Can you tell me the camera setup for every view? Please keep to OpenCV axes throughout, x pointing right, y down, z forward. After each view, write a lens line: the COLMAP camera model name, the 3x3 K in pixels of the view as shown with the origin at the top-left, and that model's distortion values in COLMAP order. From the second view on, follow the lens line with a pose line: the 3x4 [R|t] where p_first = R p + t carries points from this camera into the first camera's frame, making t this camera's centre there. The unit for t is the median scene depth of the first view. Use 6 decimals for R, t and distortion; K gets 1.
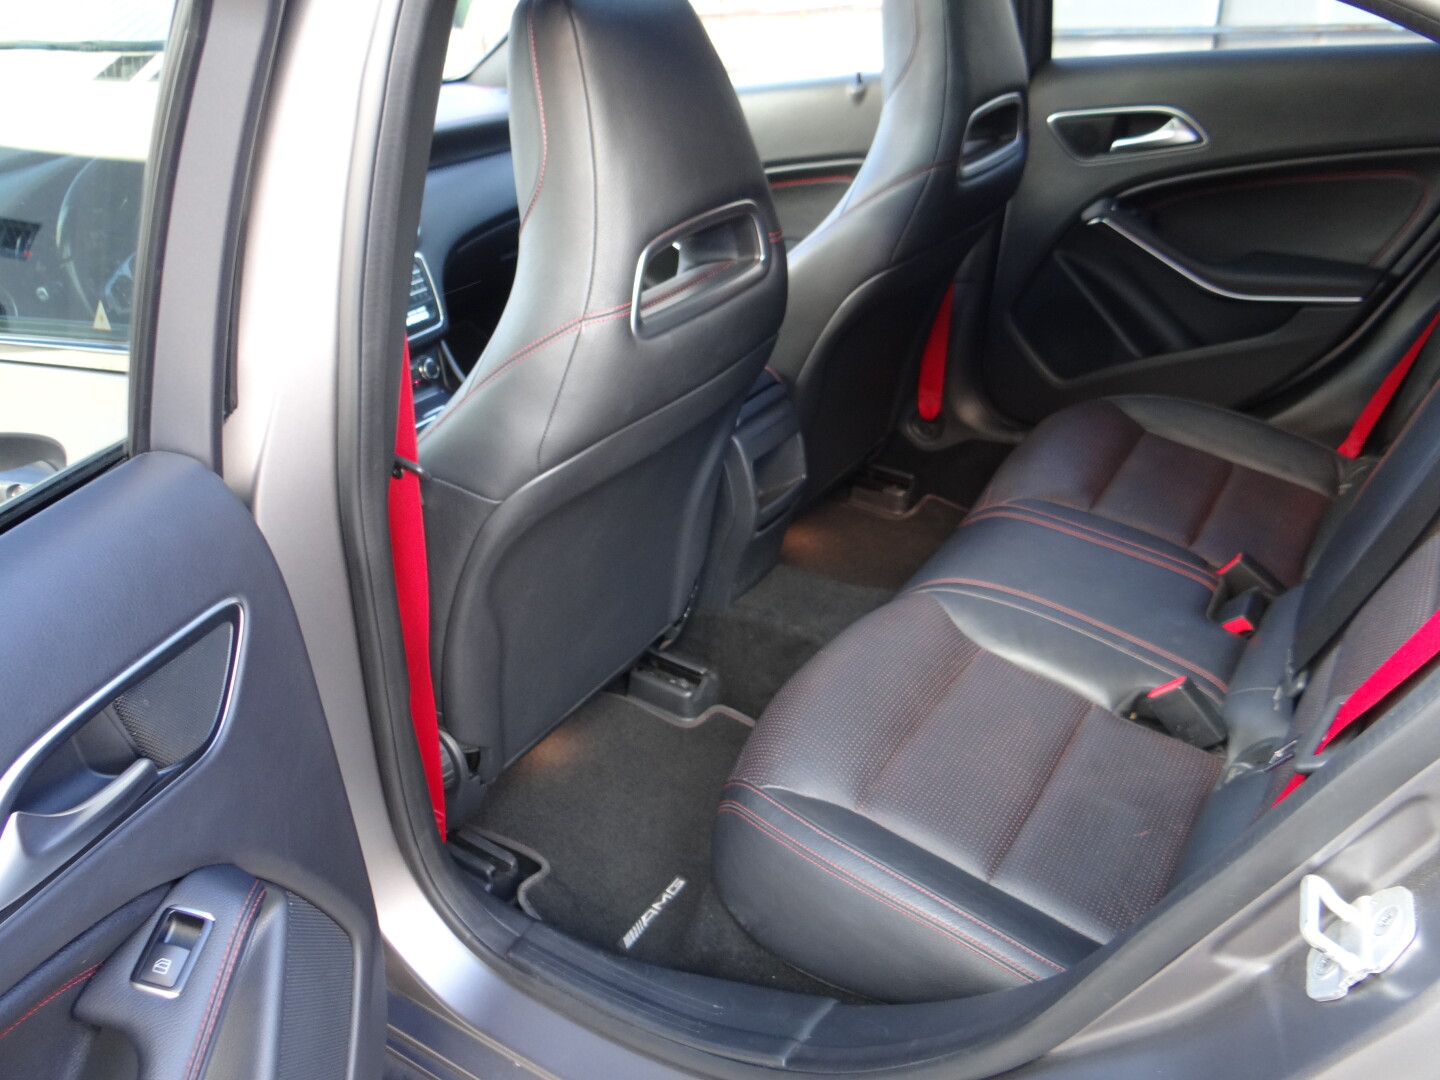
lens RADIAL K [[1138.2, 0, 716.2], [0, 1138.2, 541.2], [0, 0, 1]] dist [-0.003096, 0.004810]
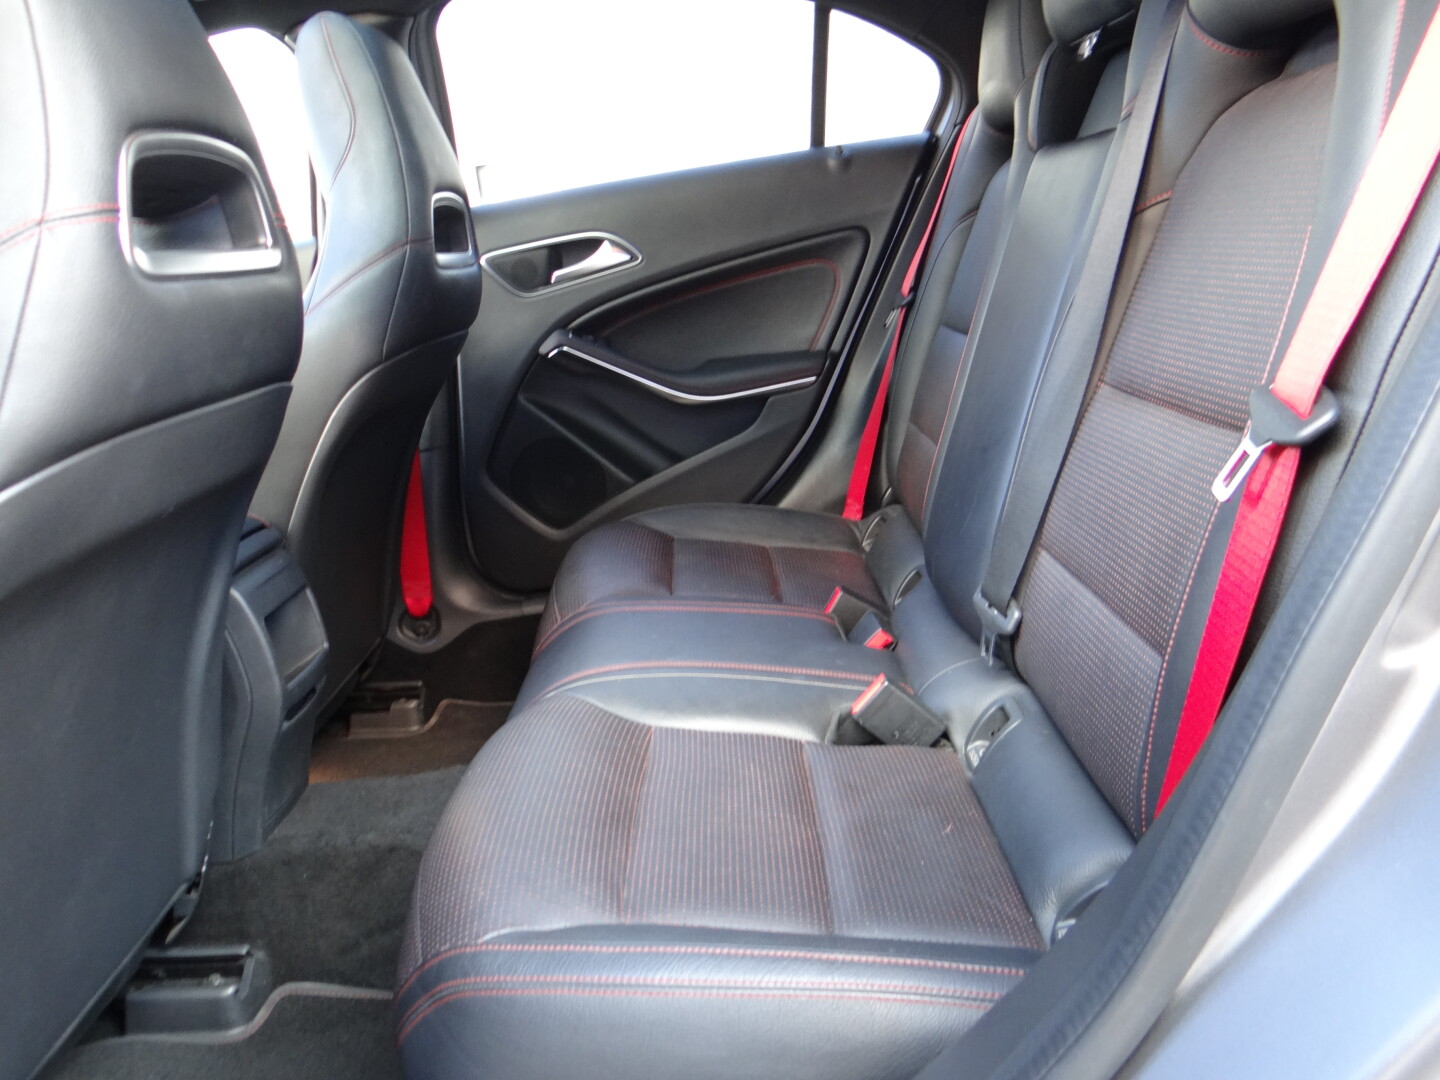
lens RADIAL K [[1138.2, 0, 712.8], [0, 1138.2, 534.4], [0, 0, 1]] dist [-0.003096, 0.004810]
pose [[0.832894, -0.163292, 0.528794, -0.099037], [0.318096, 0.923133, -0.215964, 0.122976], [-0.452882, 0.348083, 0.820815, 0.230482]]
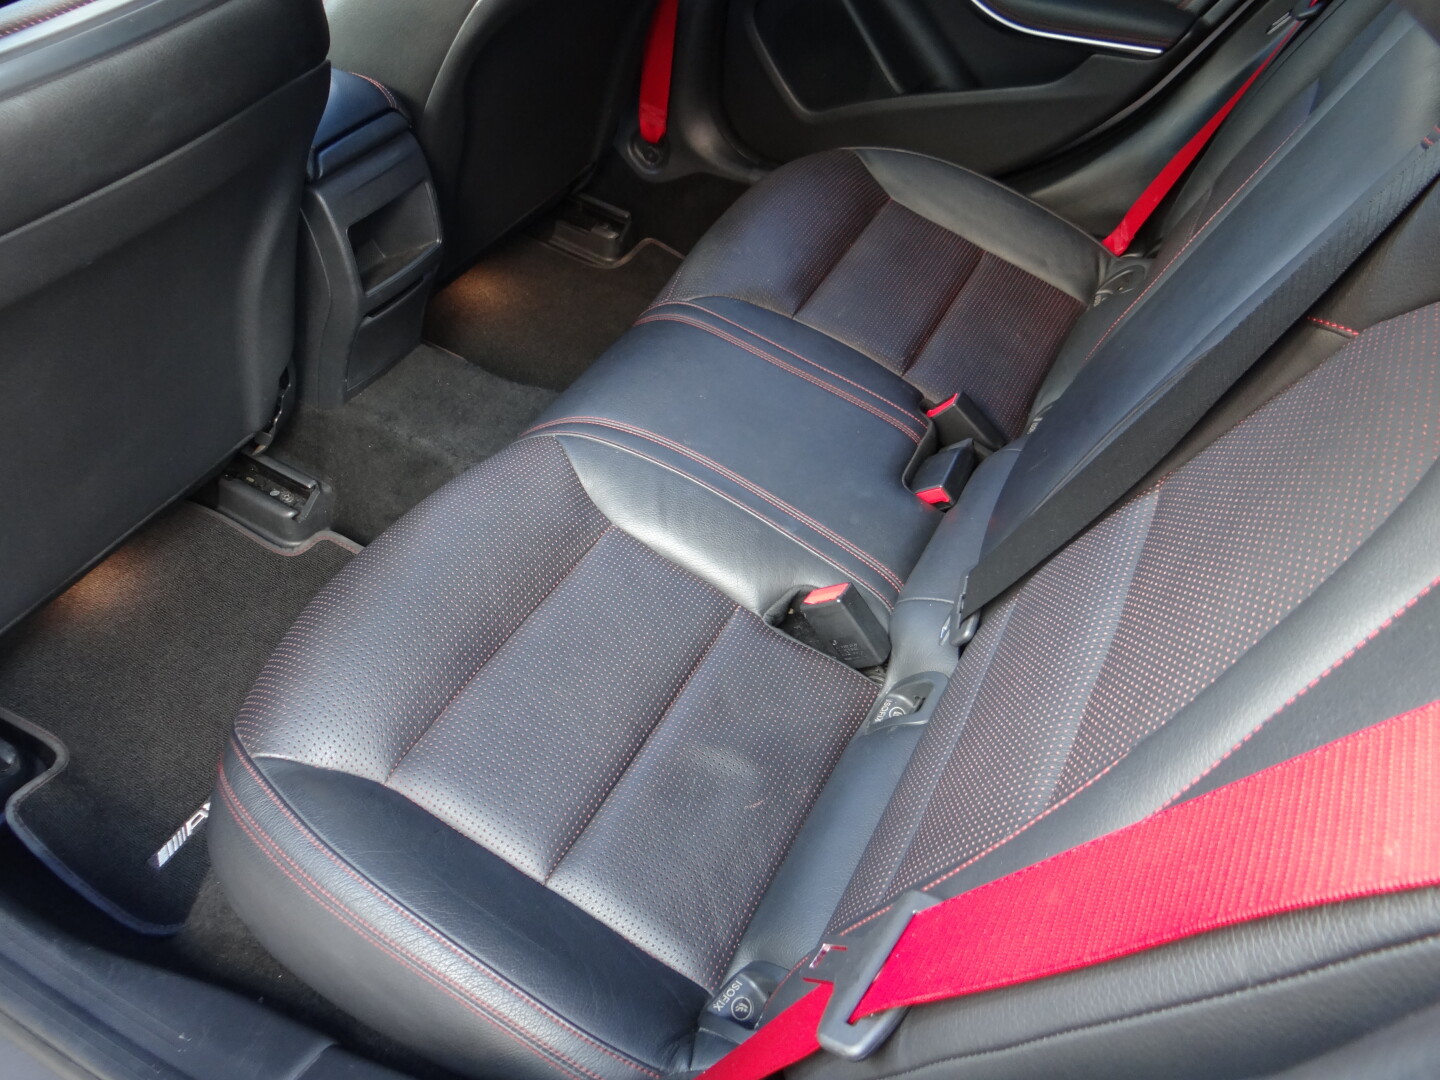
lens RADIAL K [[1138.2, 0, 718.1], [0, 1138.2, 540.6], [0, 0, 1]] dist [-0.003096, 0.004810]
pose [[0.986111, 0.018967, 0.165002, 0.140646], [-0.066960, 0.954545, 0.290449, -0.099534], [-0.151993, -0.297464, 0.942557, 0.201238]]
